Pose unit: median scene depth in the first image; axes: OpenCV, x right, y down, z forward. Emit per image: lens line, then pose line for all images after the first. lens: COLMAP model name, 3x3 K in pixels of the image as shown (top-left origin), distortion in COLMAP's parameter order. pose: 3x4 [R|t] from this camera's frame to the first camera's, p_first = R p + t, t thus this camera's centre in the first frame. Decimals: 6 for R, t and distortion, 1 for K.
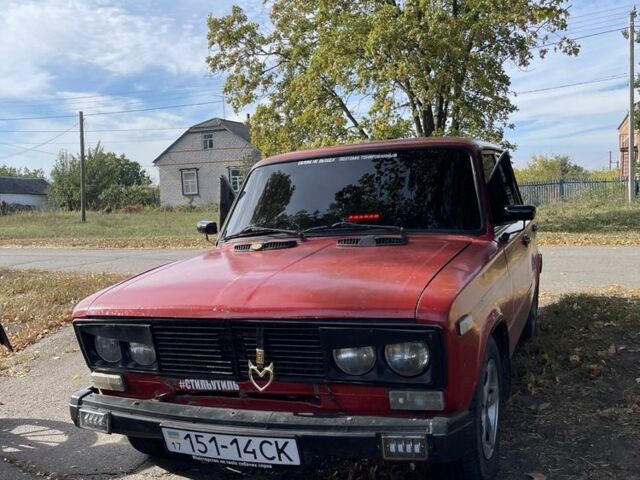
lens RADIAL K [[641.6, 0, 320.0], [0, 641.6, 240.0], [0, 0, 1]] dist [0.166730, -0.579478]
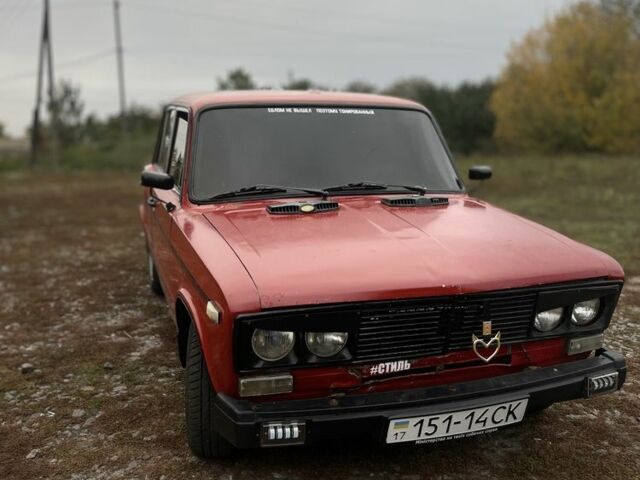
lens RADIAL K [[641.6, 0, 320.0], [0, 641.6, 240.0], [0, 0, 1]] dist [0.166730, -0.579478]
pose [[0.758061, -0.062202, 0.649211, -0.933601], [-0.011229, 0.994049, 0.108353, -0.061993], [-0.652088, -0.089428, 0.752851, 0.422061]]
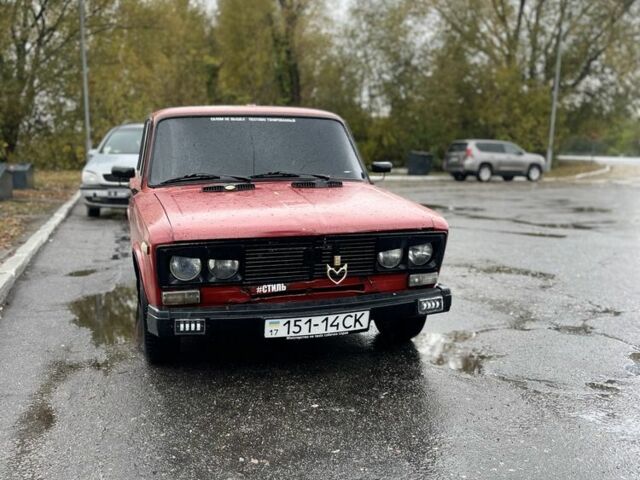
lens RADIAL K [[641.6, 0, 320.0], [0, 641.6, 240.0], [0, 0, 1]] dist [0.166730, -0.579478]
pose [[0.778052, -0.037121, 0.627102, -1.021617], [-0.000680, 0.998202, 0.059933, 0.049067], [-0.628199, -0.047057, 0.776628, -0.088264]]
